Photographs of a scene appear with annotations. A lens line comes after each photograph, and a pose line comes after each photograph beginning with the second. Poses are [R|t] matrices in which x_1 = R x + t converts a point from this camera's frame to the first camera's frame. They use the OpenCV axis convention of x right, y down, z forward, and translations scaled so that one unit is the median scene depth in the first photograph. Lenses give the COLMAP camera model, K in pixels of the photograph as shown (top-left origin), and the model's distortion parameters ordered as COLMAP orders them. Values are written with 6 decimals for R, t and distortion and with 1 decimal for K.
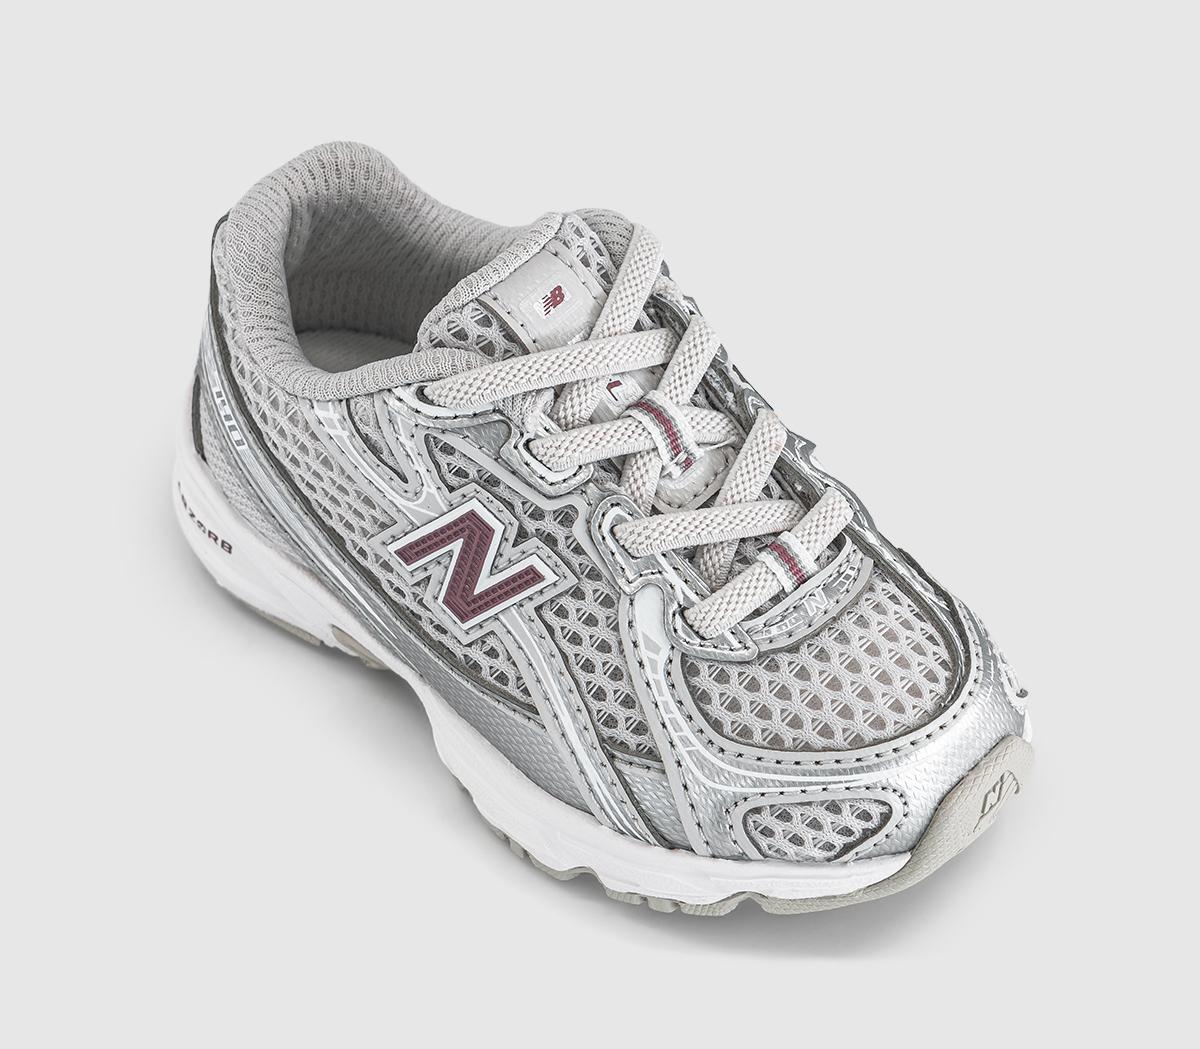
lens RADIAL K [[4443.4, 0, 600.1], [0, 4443.4, 525.4], [0, 0, 1]] dist [-0.141619, 0.000000]
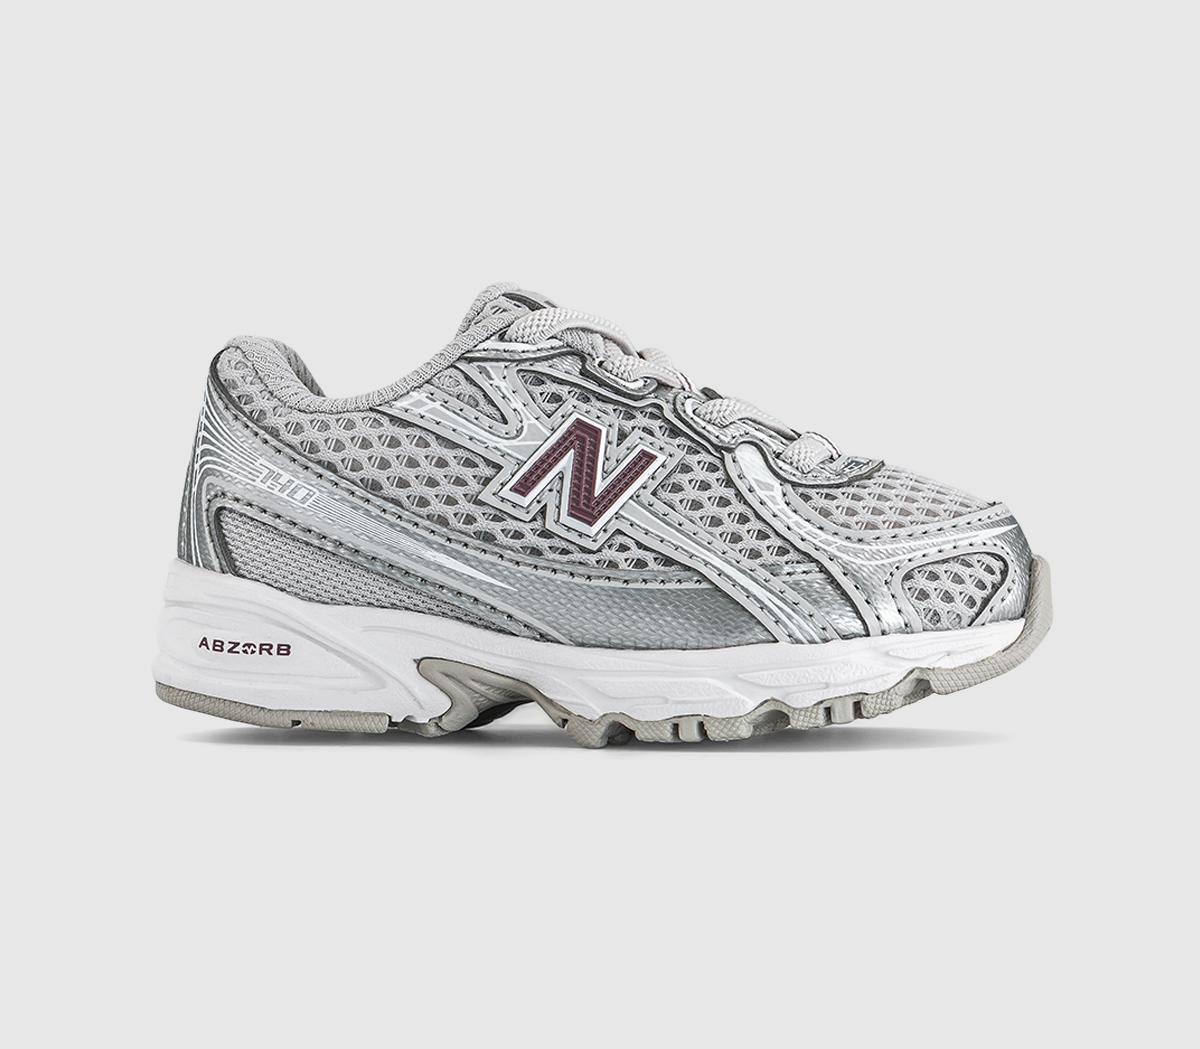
lens RADIAL K [[4796.6, 0, 594.7], [0, 4796.6, 531.2], [0, 0, 1]] dist [0.880912, 0.000000]
pose [[0.813806, -0.020673, 0.580769, -0.737904], [0.418216, 0.714728, -0.560587, 0.706037], [-0.403503, 0.699097, 0.590296, 0.298131]]
